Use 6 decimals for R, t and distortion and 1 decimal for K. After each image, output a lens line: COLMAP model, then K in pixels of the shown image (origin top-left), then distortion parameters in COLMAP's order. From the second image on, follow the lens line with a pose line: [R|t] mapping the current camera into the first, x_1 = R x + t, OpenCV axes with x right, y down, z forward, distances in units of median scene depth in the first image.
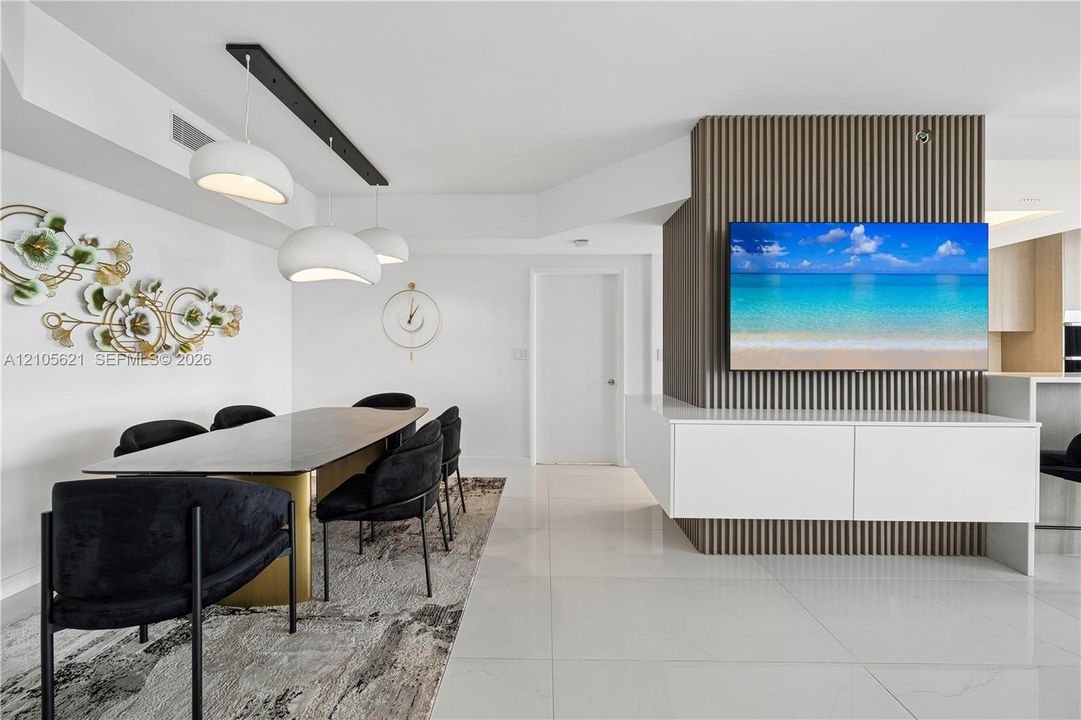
lens RADIAL K [[403.2, 0, 538.9], [0, 403.2, 350.2], [0, 0, 1]] dist [0.012808, 0.000203]
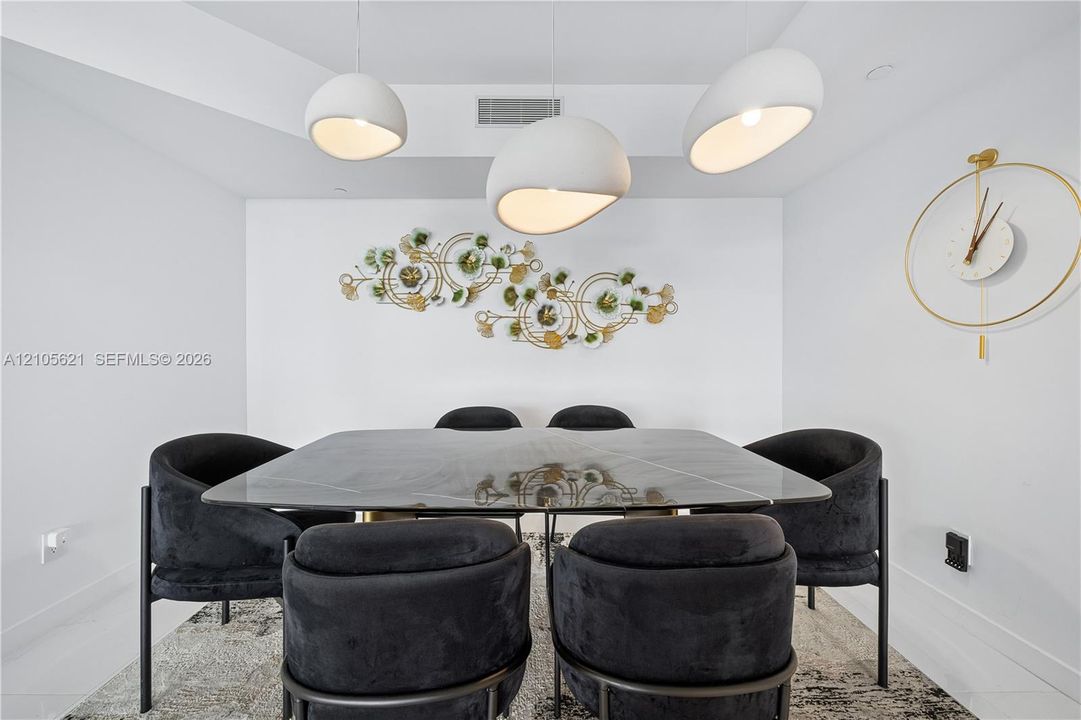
lens RADIAL K [[408.9, 0, 540.5], [0, 408.9, 360.0], [0, 0, 1]] dist [0.000105, 0.000109]
pose [[0.011032, 0.028797, -0.999524, 0.113261], [0.001606, 0.999583, 0.028816, 0.026089], [0.999938, -0.001923, 0.010981, 1.153054]]
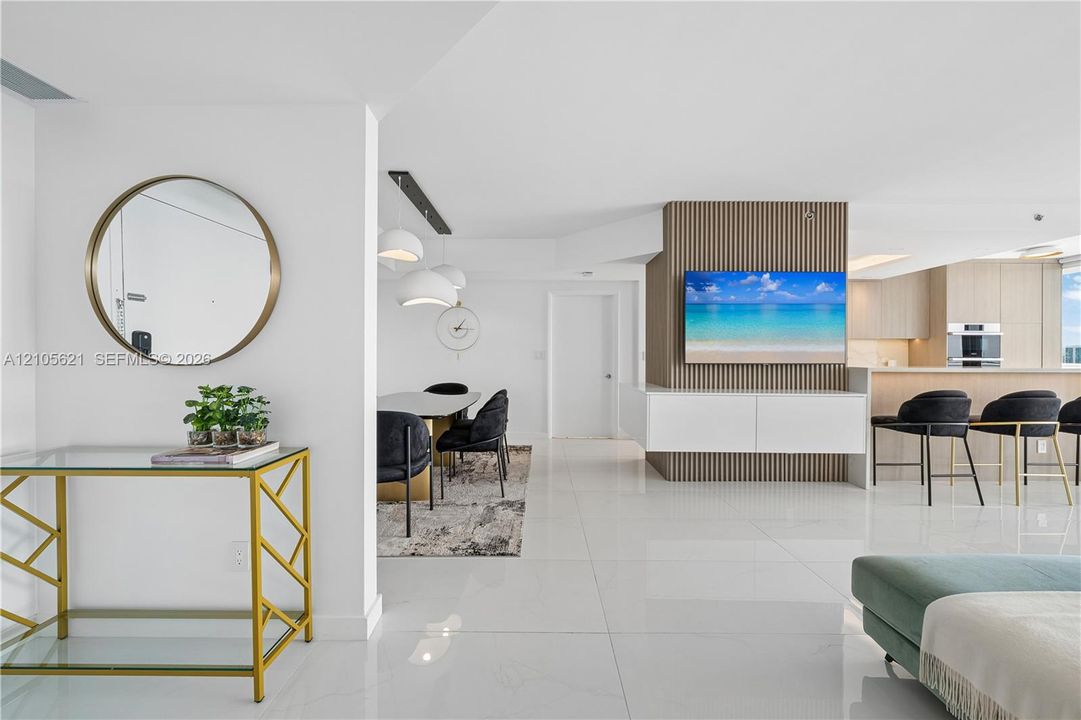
lens RADIAL K [[369.8, 0, 534.4], [0, 369.8, 356.1], [0, 0, 1]] dist [-0.009604, 0.001401]
pose [[0.999936, 0.000767, -0.011269, -0.098114], [-0.000673, 0.999965, 0.008379, 0.005960], [0.011275, -0.008371, 0.999901, -0.420038]]
